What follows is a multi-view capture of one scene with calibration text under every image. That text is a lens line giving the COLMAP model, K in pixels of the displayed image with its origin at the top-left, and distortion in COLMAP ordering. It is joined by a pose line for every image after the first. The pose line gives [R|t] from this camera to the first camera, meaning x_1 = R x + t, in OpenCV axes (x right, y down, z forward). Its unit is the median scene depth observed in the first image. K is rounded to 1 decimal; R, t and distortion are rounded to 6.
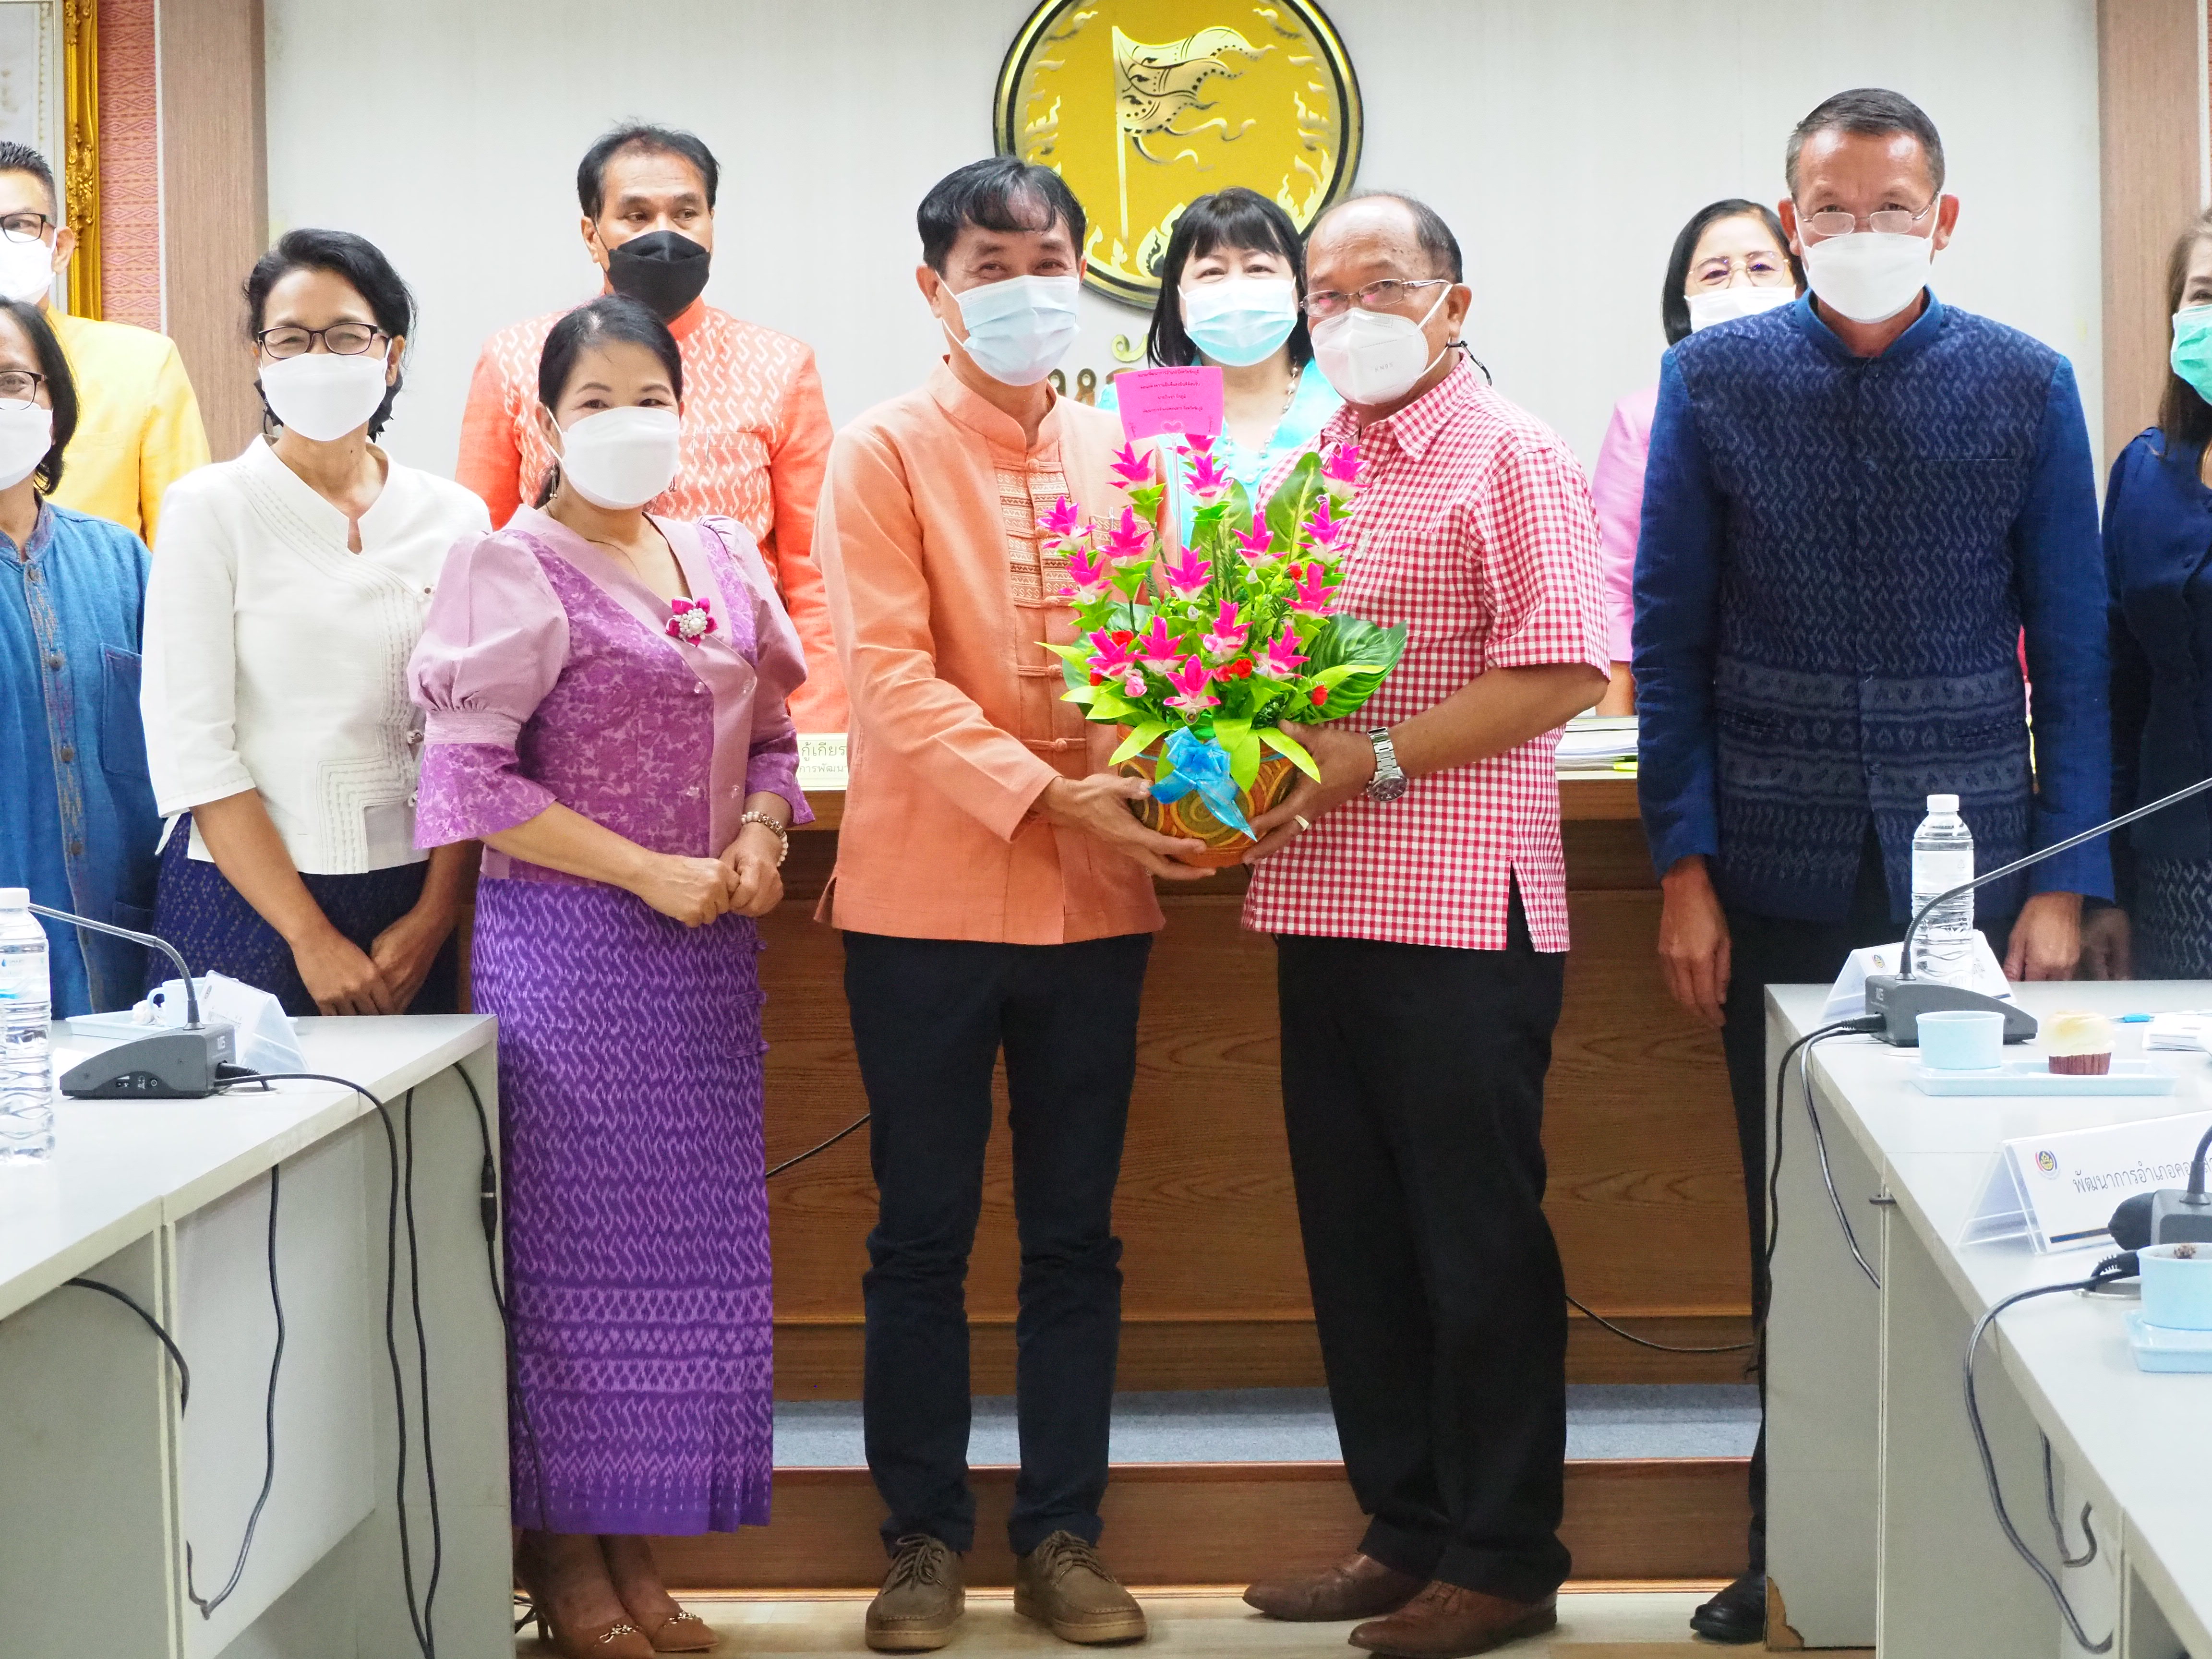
lens RADIAL K [[5336.5, 0, 1106.0], [0, 5336.5, 829.5], [0, 0, 1]] dist [-0.307776, 0.718065]
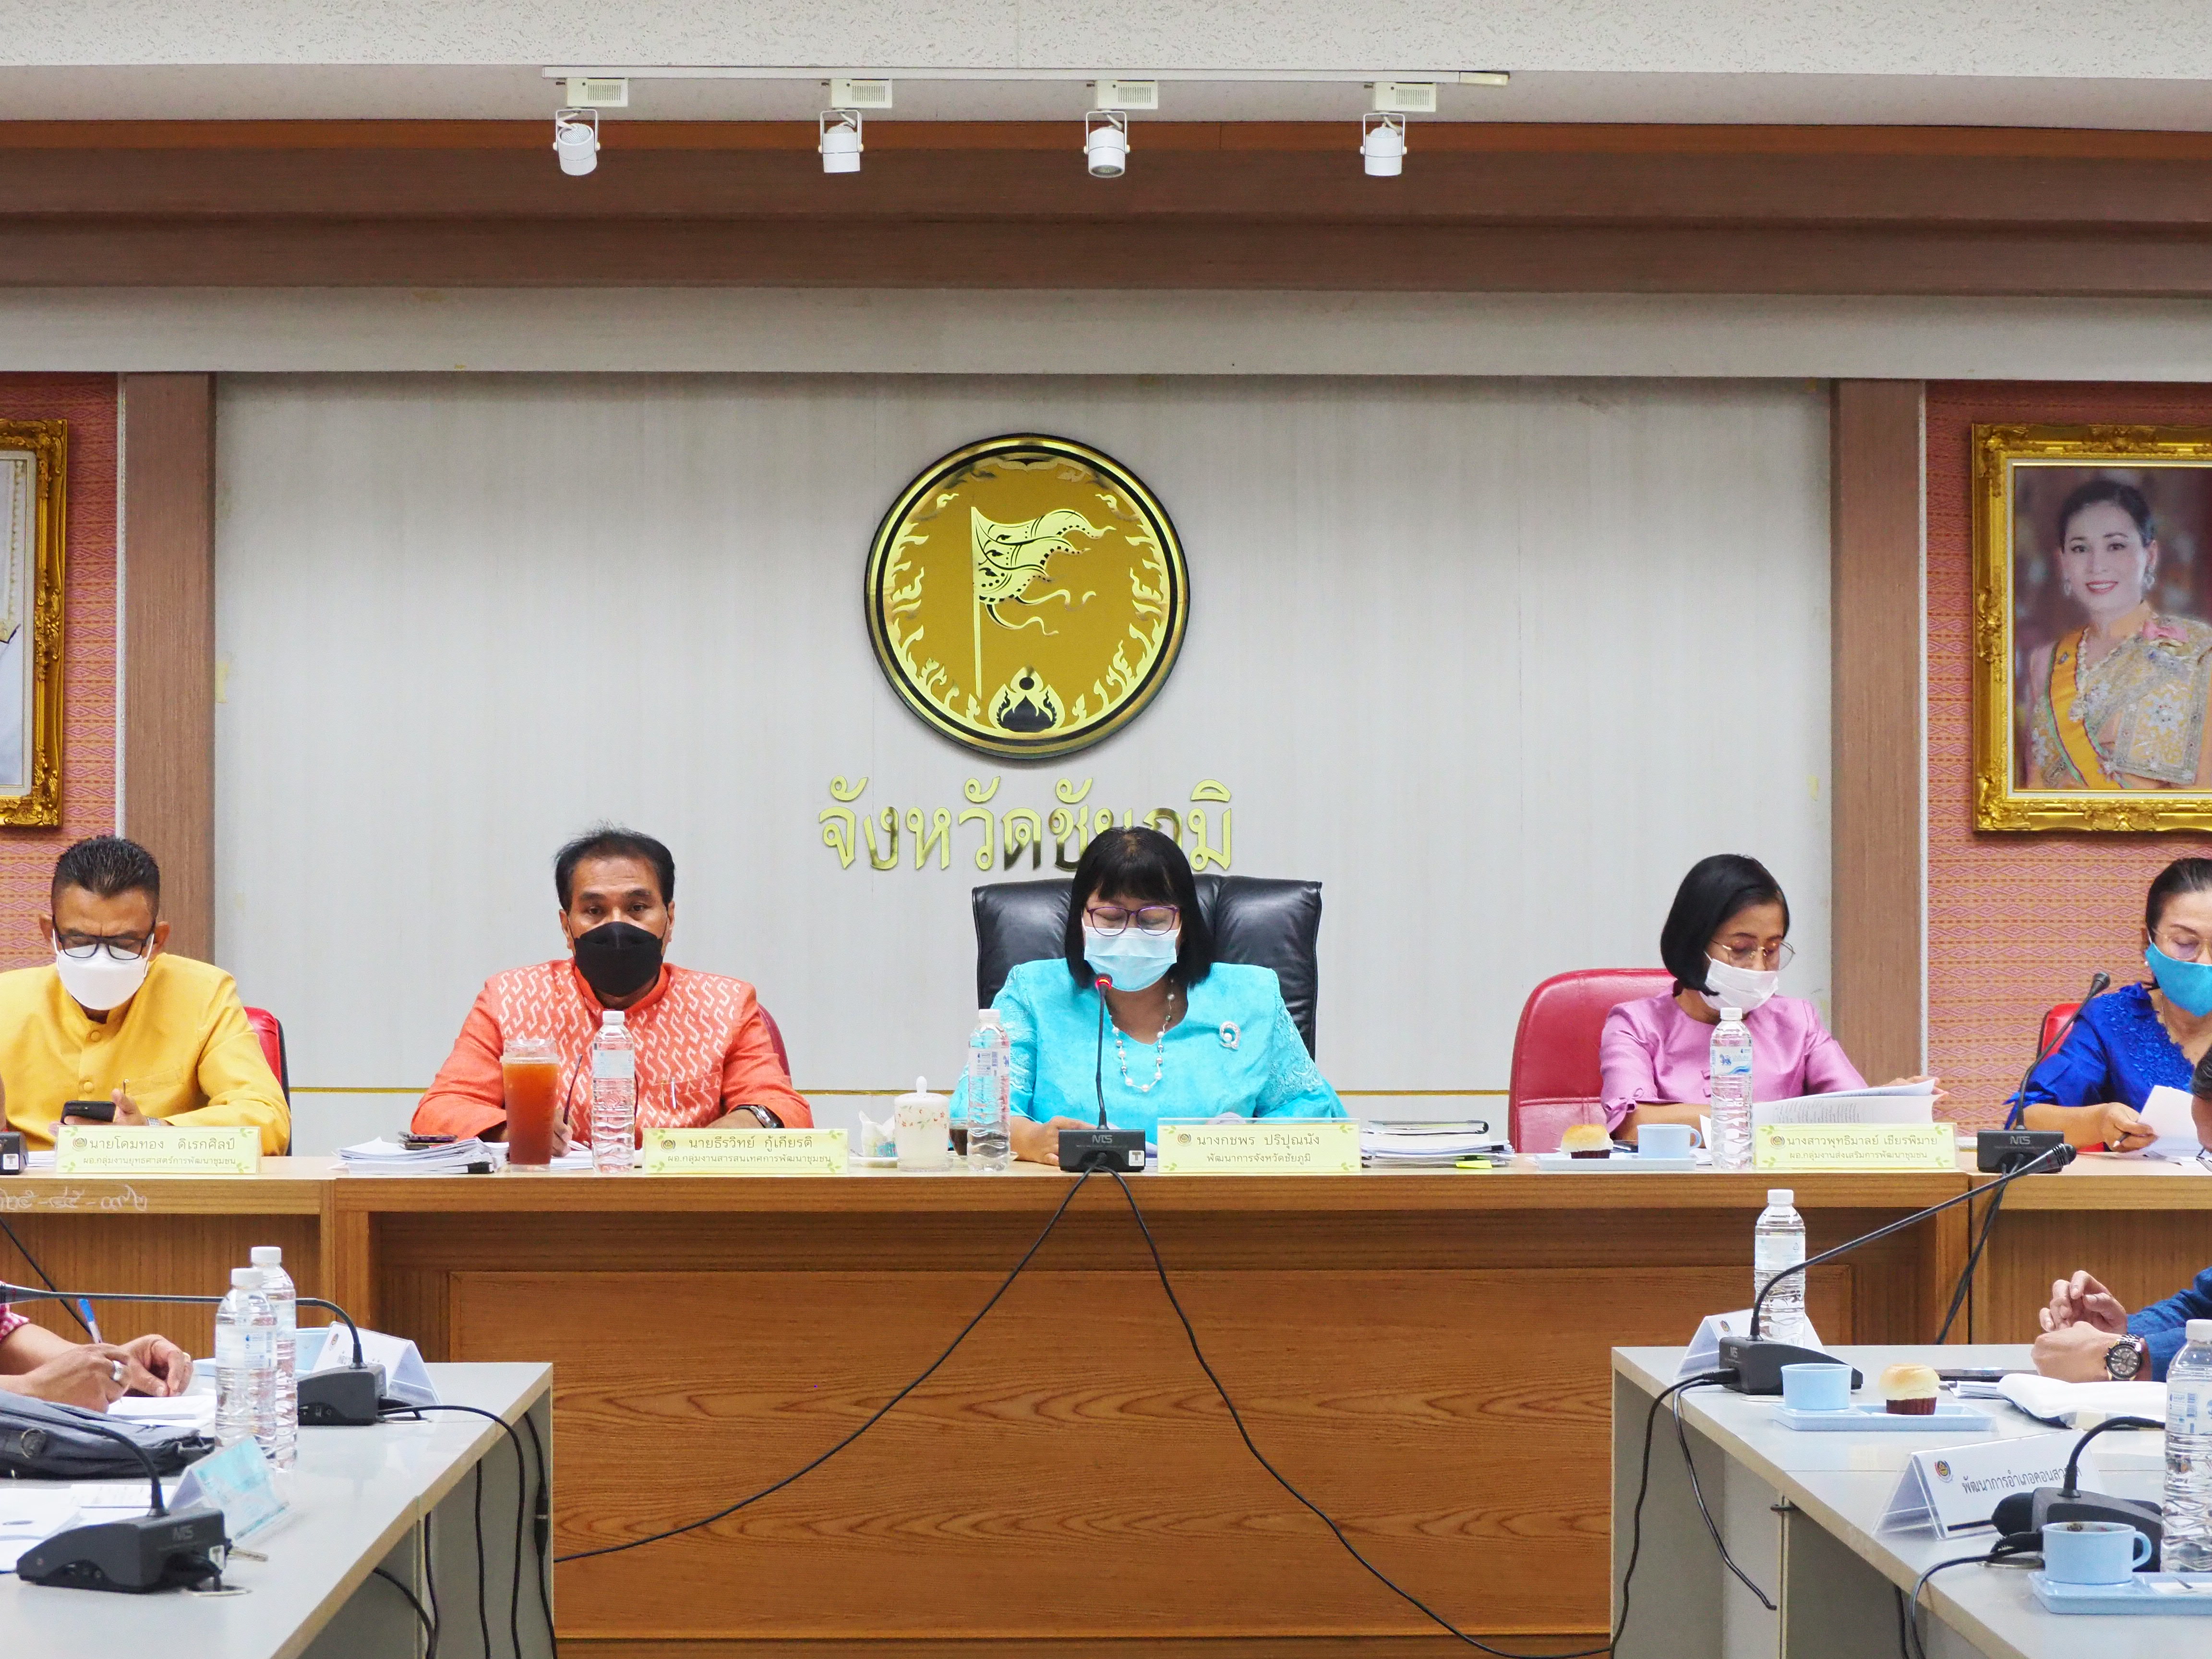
lens RADIAL K [[5336.5, 0, 1106.0], [0, 5336.5, 829.5], [0, 0, 1]] dist [-0.307776, 0.718065]
pose [[0.996506, 0.016632, 0.081851, -0.062244], [-0.010539, 0.997179, -0.074318, 0.001955], [-0.082856, 0.073196, 0.993870, -0.131602]]
